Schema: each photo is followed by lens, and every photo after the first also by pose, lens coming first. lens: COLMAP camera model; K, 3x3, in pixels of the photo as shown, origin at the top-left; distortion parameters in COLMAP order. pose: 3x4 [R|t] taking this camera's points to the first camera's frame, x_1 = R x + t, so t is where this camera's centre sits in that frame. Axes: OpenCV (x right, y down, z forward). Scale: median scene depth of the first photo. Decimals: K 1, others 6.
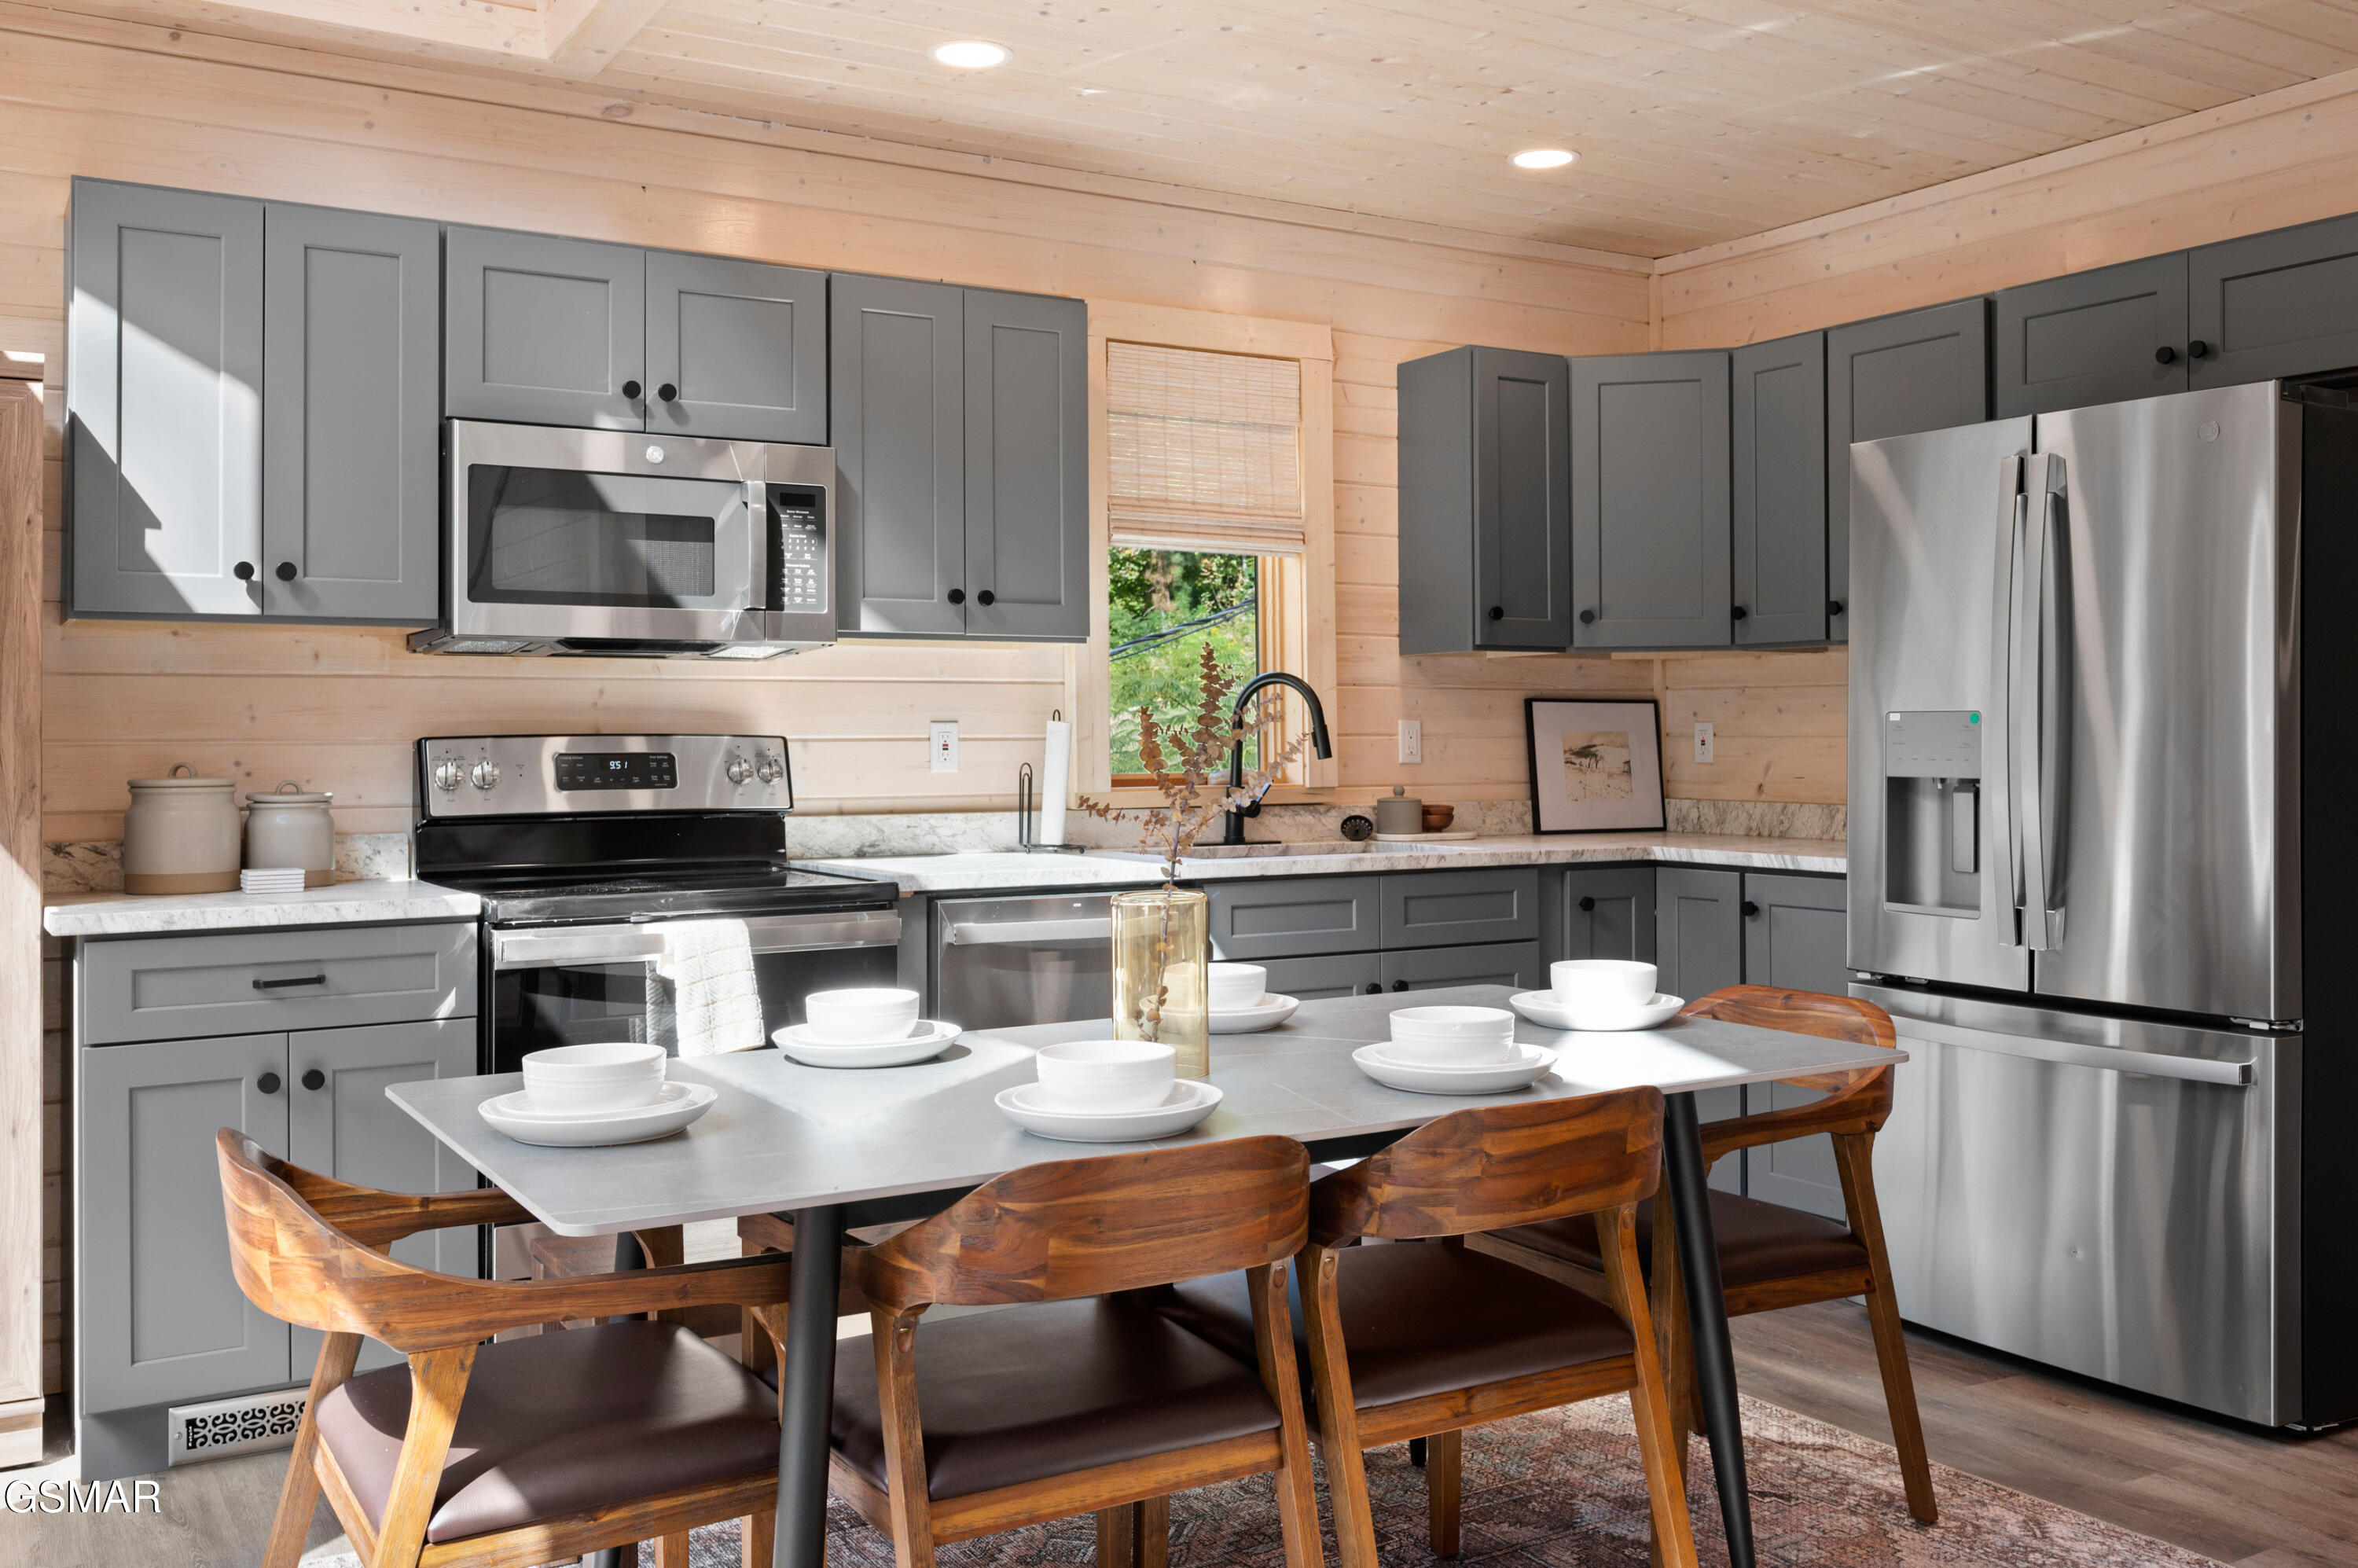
lens RADIAL K [[2064.8, 0, 1181.2], [0, 2064.8, 712.3], [0, 0, 1]] dist [-0.005727, 0.007098]
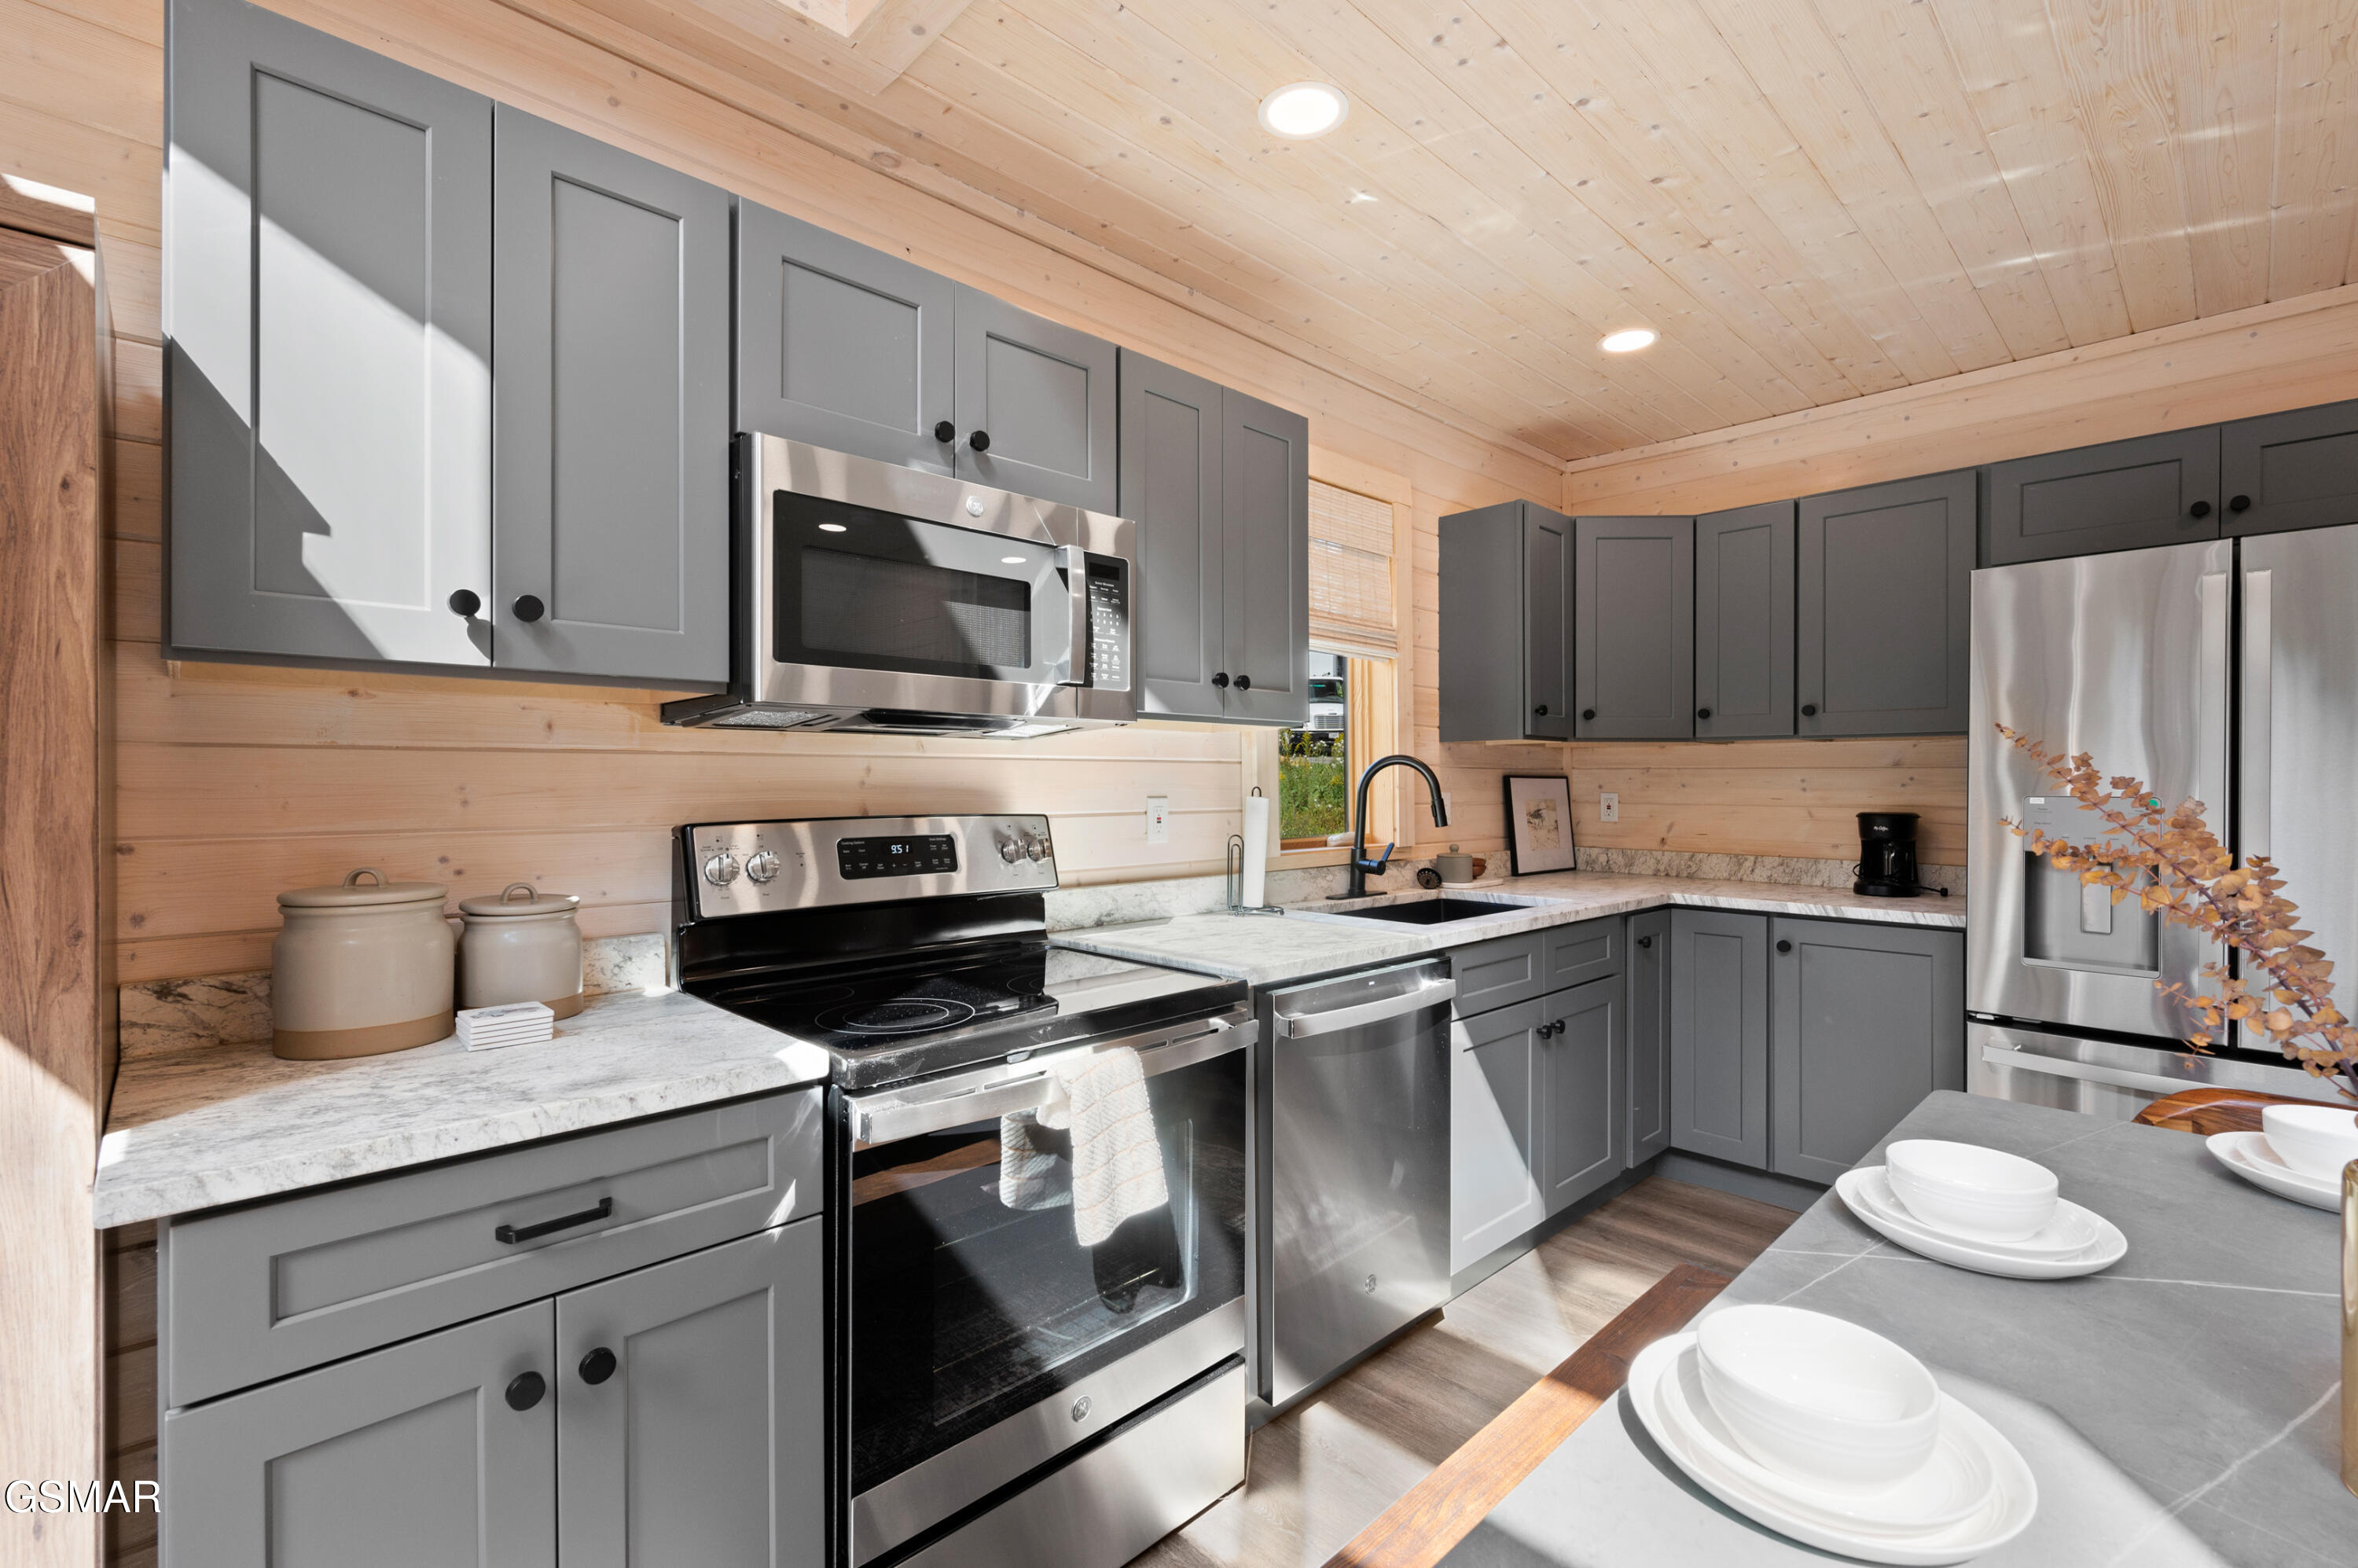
lens RADIAL K [[1035.1, 0, 1179.0], [0, 1035.1, 784.0], [0, 0, 1]] dist [0.001281, 0.000320]
pose [[0.975628, 0.004578, 0.219382, -0.256387], [-0.007643, 0.999885, 0.013126, -0.011207], [-0.219296, -0.014483, 0.975551, 0.523573]]
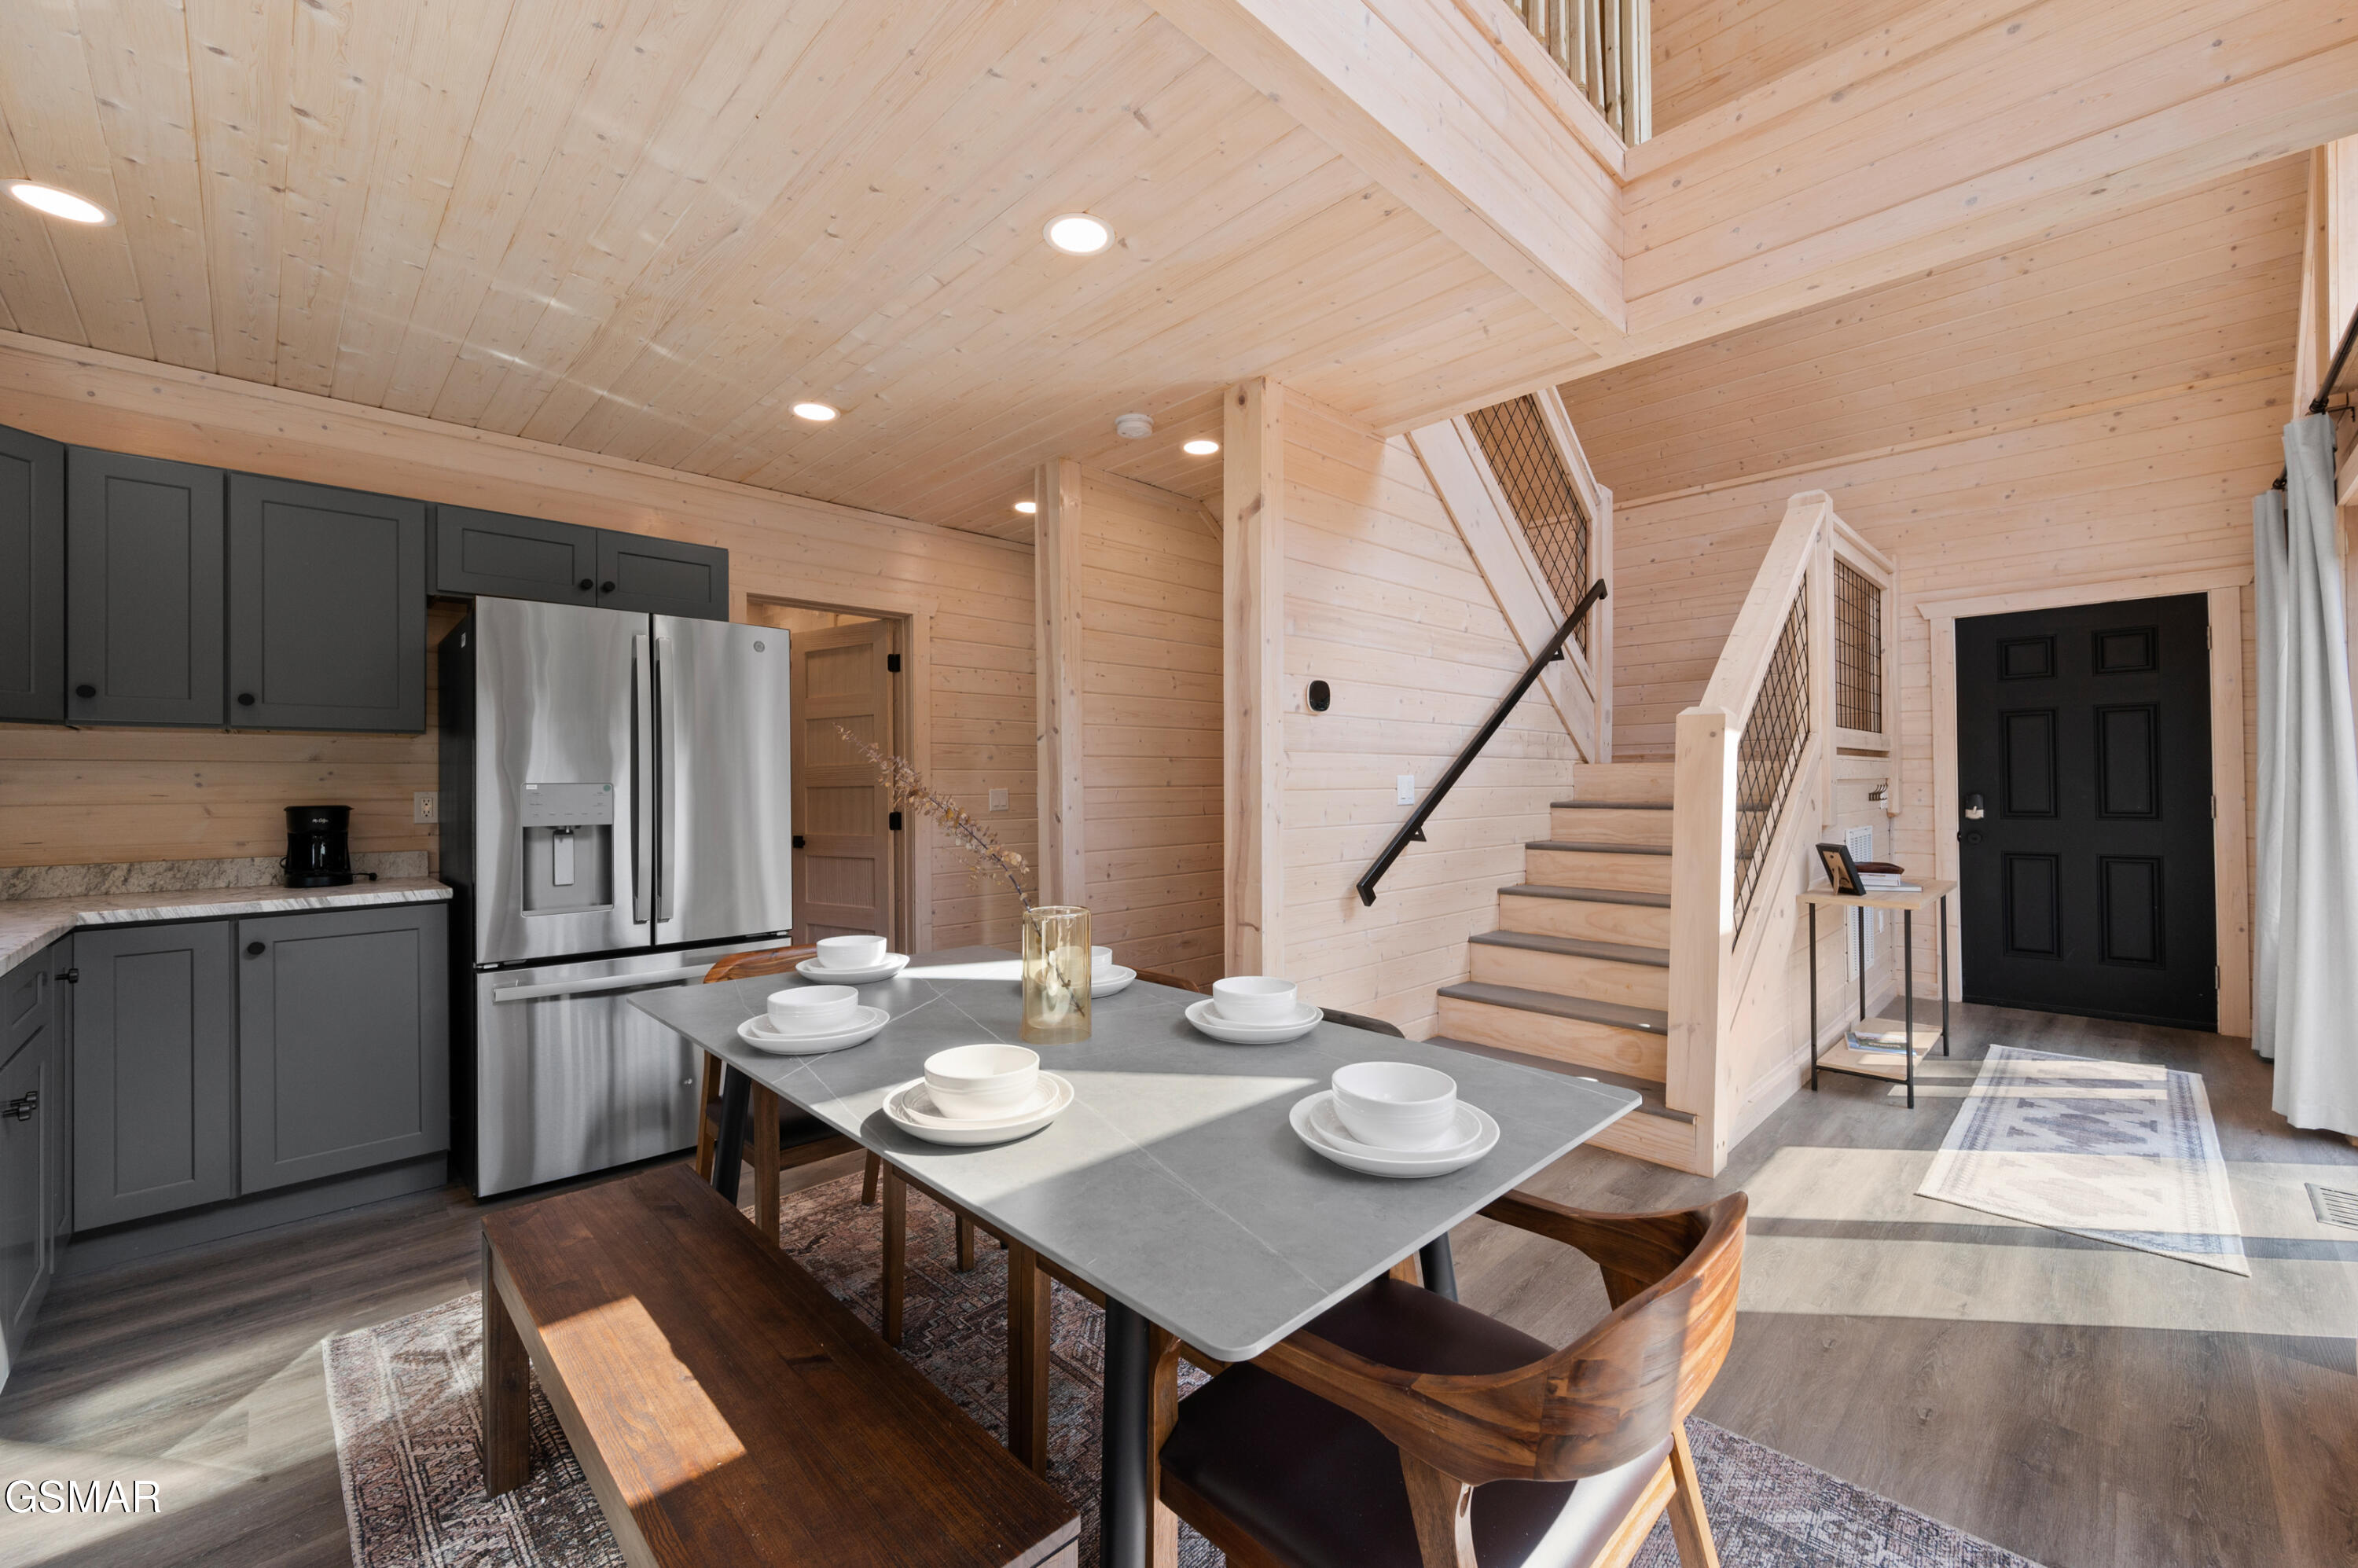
lens RADIAL K [[937.8, 0, 1179.0], [0, 937.8, 784.0], [0, 0, 1]] dist [-0.000787, -0.000180]
pose [[-0.229145, 0.005921, 0.973374, -0.421487], [-0.001437, 0.999978, -0.006421, 0.003417], [-0.973391, -0.002871, -0.229132, 0.685825]]
